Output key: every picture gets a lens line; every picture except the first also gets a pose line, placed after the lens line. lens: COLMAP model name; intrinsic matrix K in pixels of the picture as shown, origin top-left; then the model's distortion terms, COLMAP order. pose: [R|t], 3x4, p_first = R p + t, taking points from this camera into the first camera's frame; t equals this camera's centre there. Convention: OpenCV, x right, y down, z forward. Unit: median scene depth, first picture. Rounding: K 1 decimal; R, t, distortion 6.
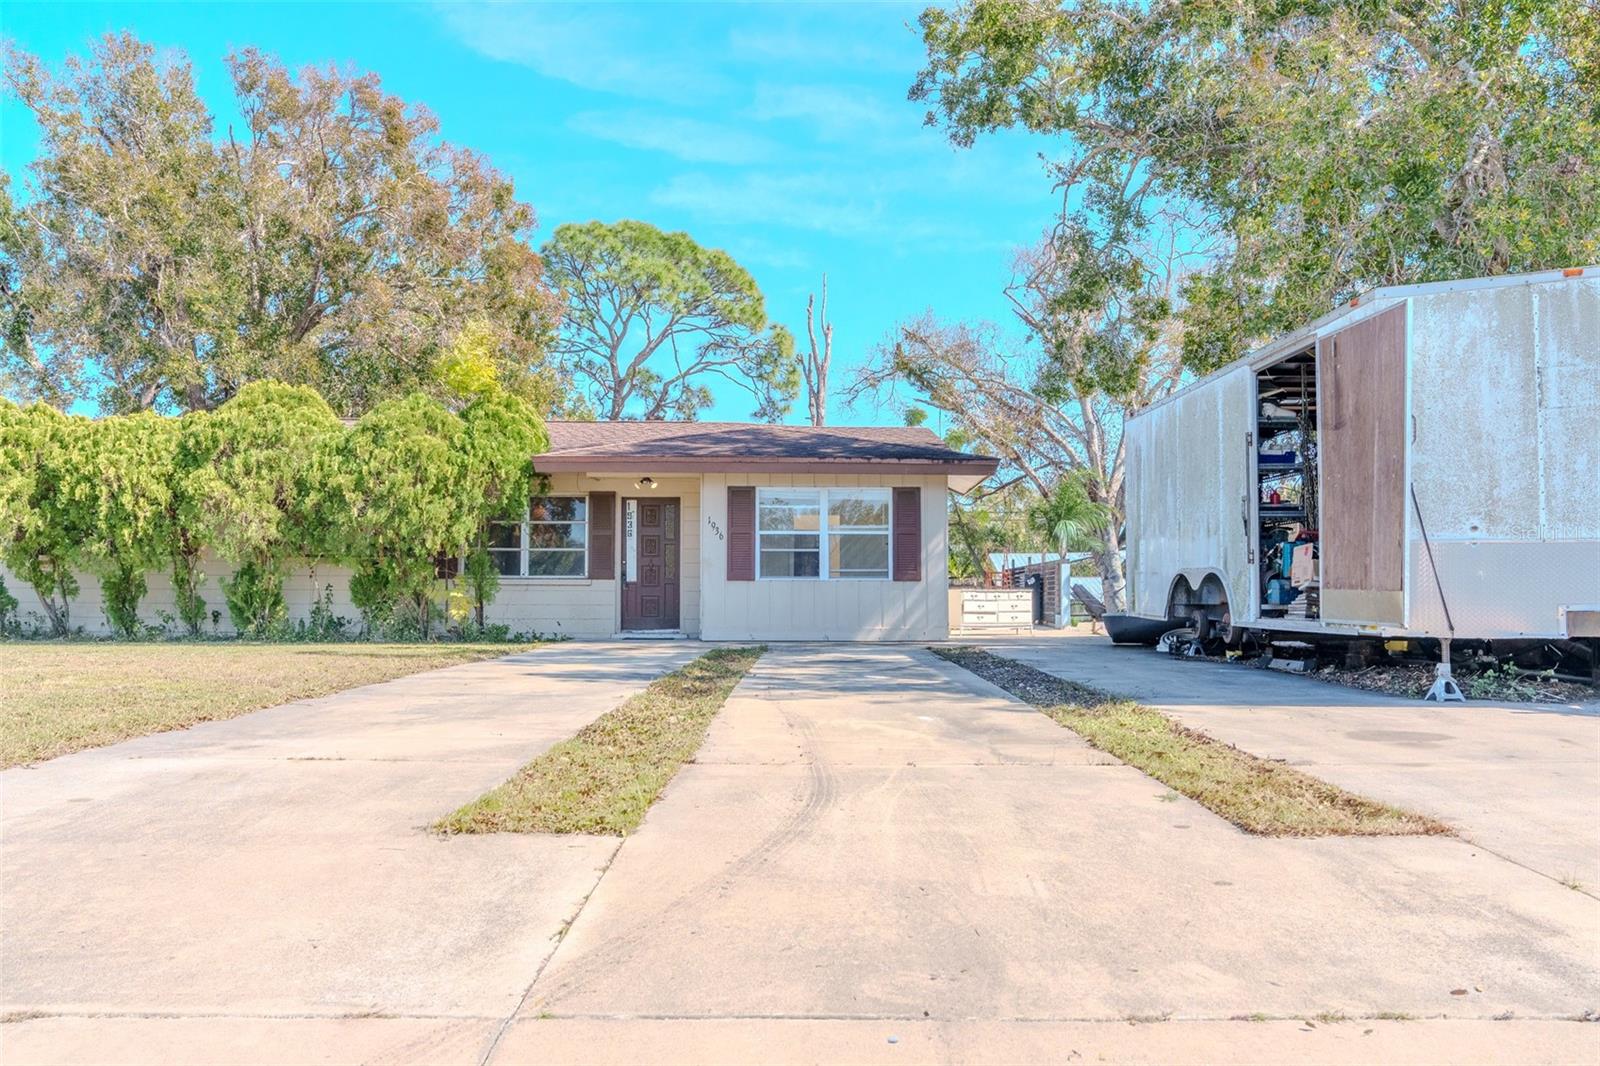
lens RADIAL K [[1193.6, 0, 800.0], [0, 1193.6, 533.0], [0, 0, 1]] dist [-0.001124, 0.000464]
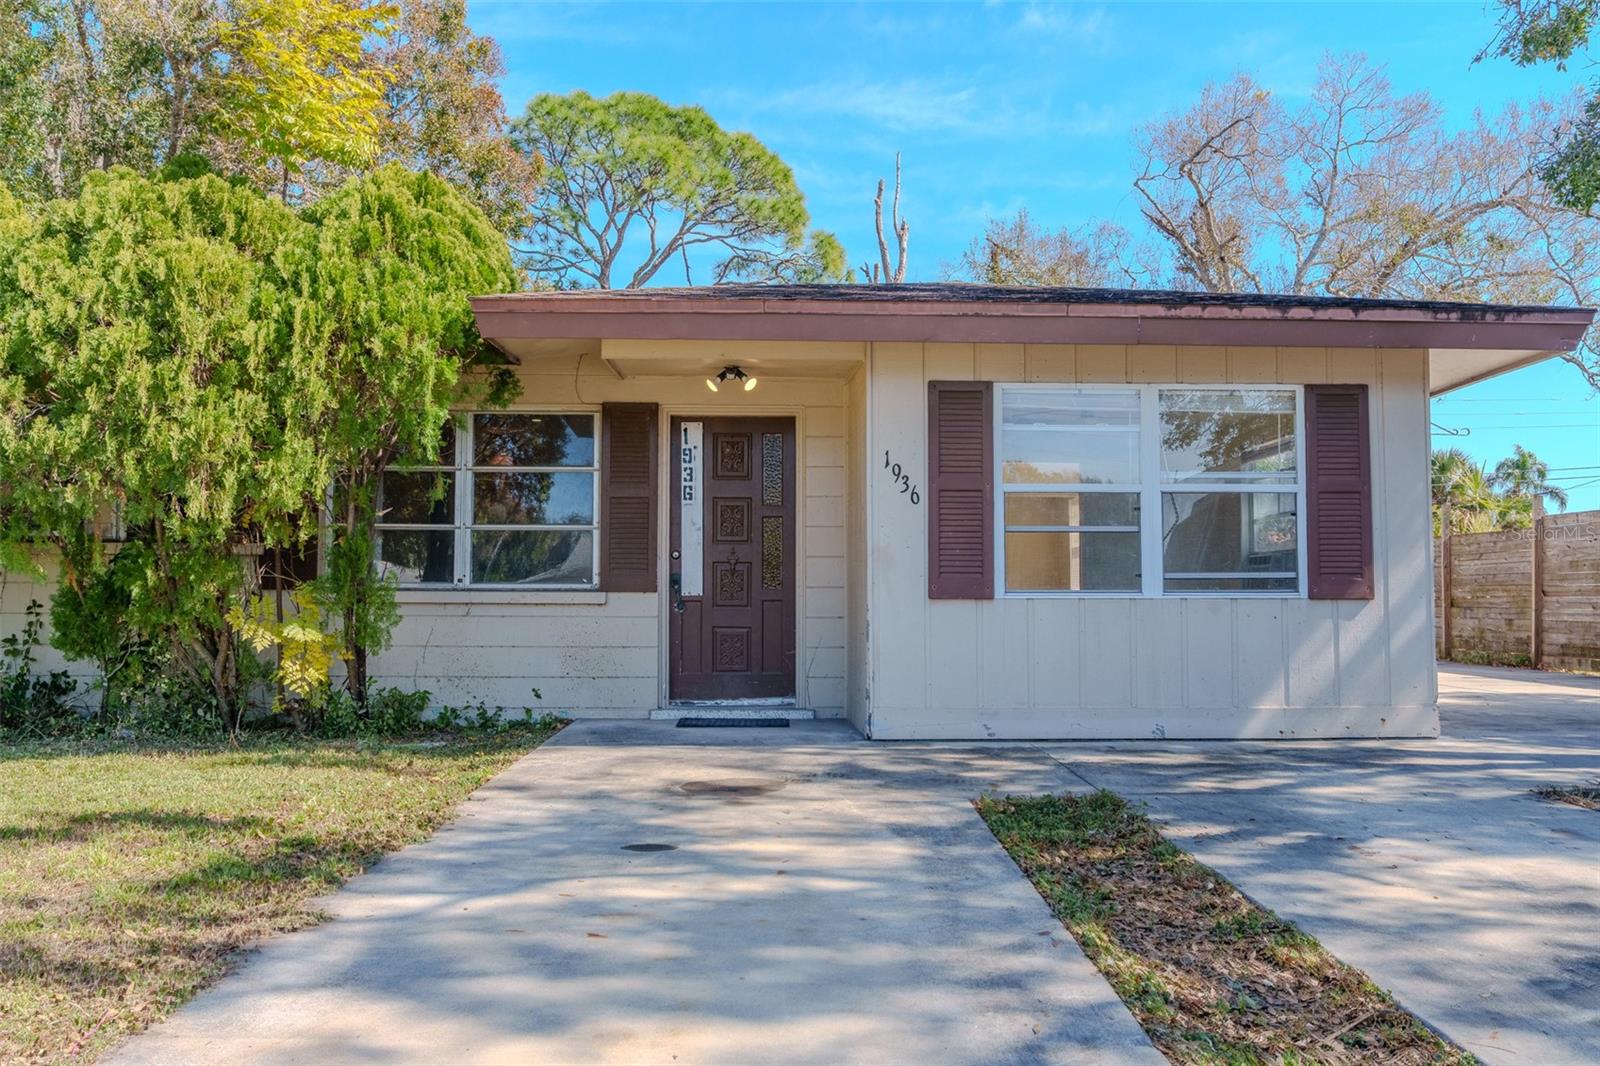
lens RADIAL K [[1237.2, 0, 800.0], [0, 1237.2, 533.0], [0, 0, 1]] dist [0.005726, -0.000915]
pose [[0.999900, 0.000996, 0.014083, -0.105728], [-0.001199, 0.999896, 0.014394, 0.008938], [-0.014068, -0.014409, 0.999797, 0.514341]]
